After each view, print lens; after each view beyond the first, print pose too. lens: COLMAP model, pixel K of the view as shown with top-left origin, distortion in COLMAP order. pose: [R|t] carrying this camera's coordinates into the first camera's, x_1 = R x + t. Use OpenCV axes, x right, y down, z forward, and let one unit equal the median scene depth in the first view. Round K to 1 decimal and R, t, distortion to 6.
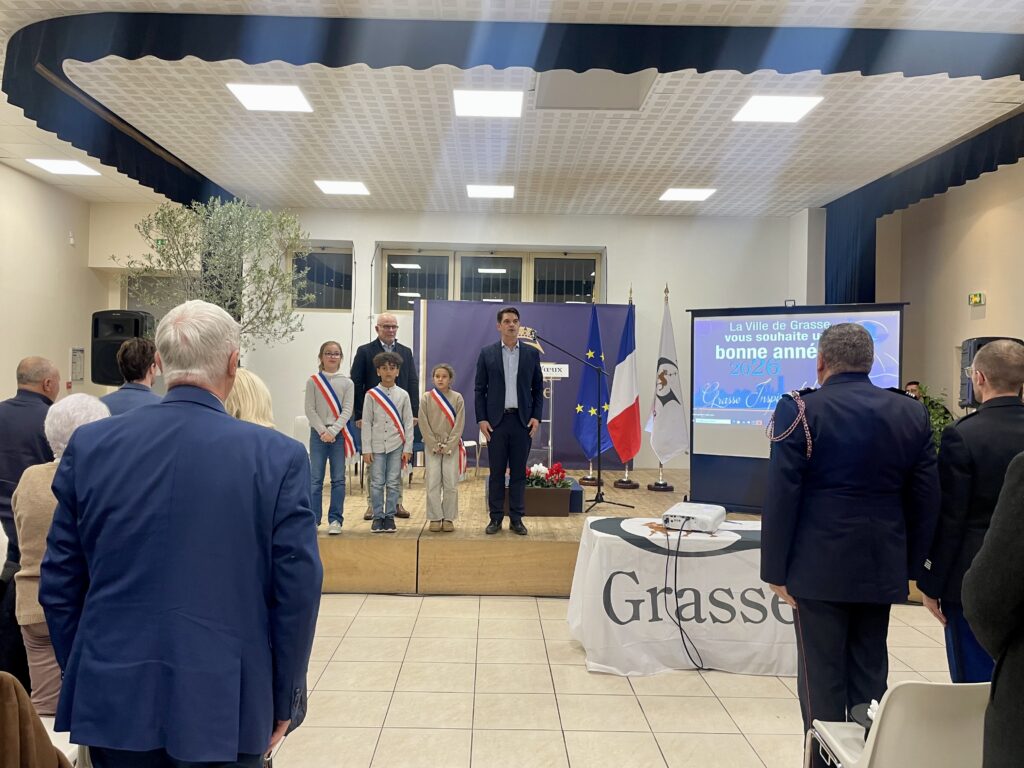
lens RADIAL K [[775.9, 0, 499.0], [0, 775.9, 381.2], [0, 0, 1]] dist [0.092366, -0.124865]
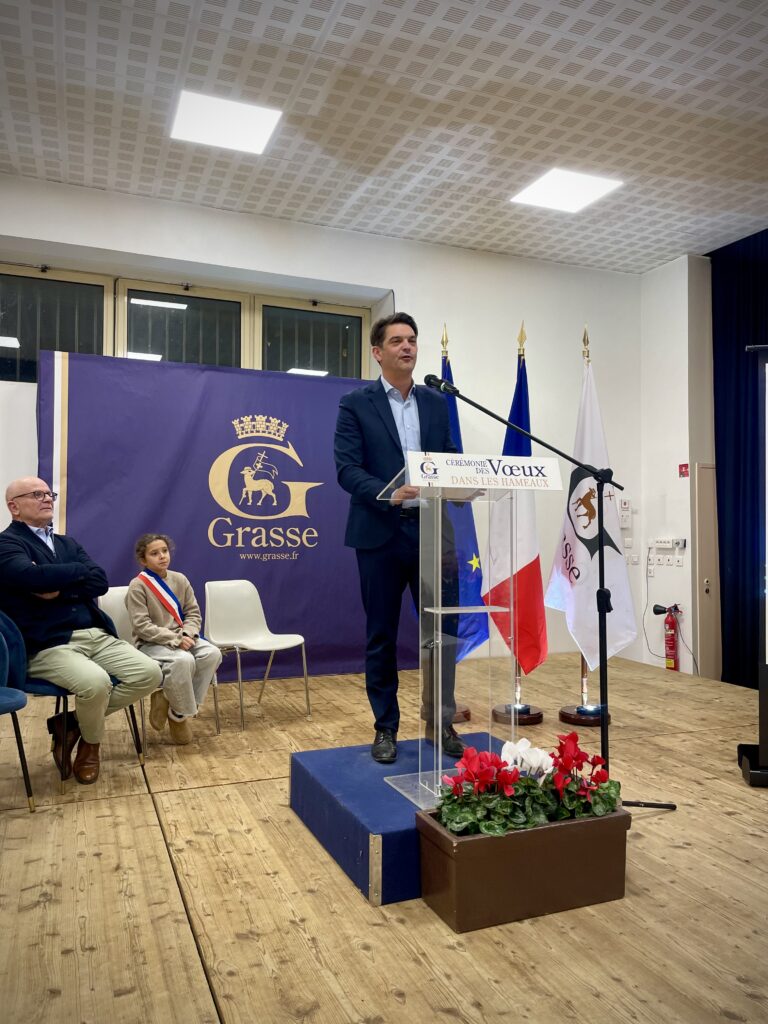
lens RADIAL K [[775.9, 0, 386.0], [0, 775.9, 506.0], [0, 0, 1]] dist [0.092366, -0.124865]
pose [[0.932317, -0.000567, 0.361641, -0.102635], [0.010504, 0.999619, -0.025513, 0.008831], [-0.361489, 0.027585, 0.931968, 0.554250]]
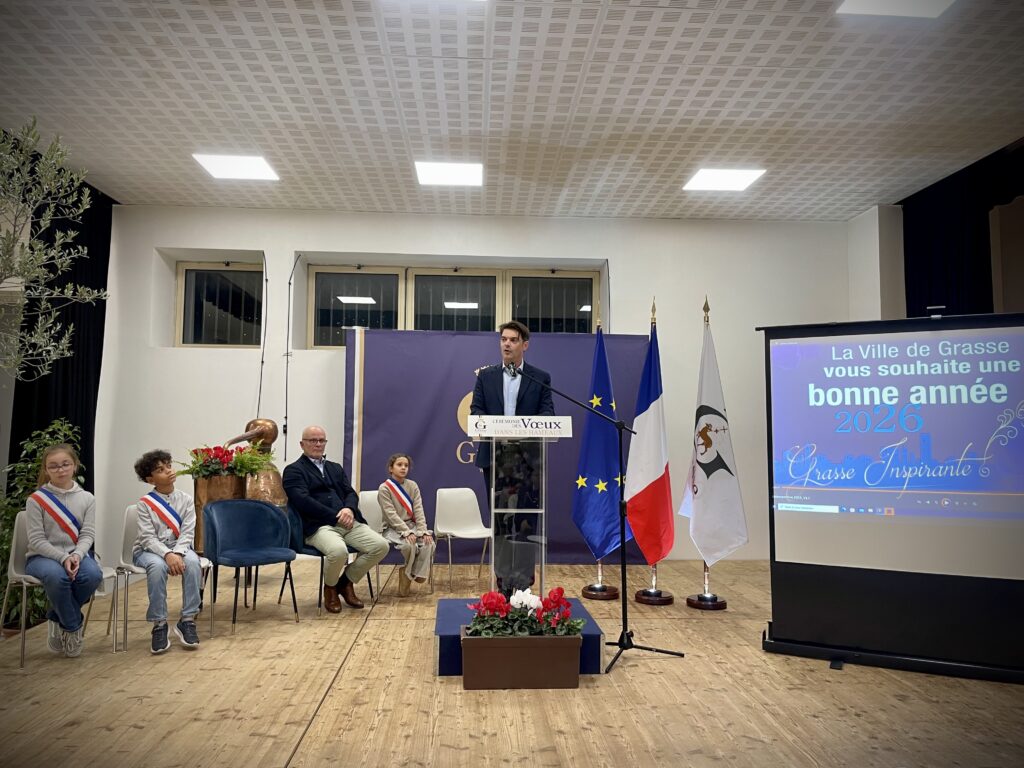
lens RADIAL K [[775.9, 0, 509.1], [0, 775.9, 379.4], [0, 0, 1]] dist [0.092366, -0.124865]
pose [[0.999108, -0.006401, 0.041747, 0.013338], [0.009376, 0.997400, -0.071452, -0.006091], [-0.041181, 0.071779, 0.996570, 0.327992]]
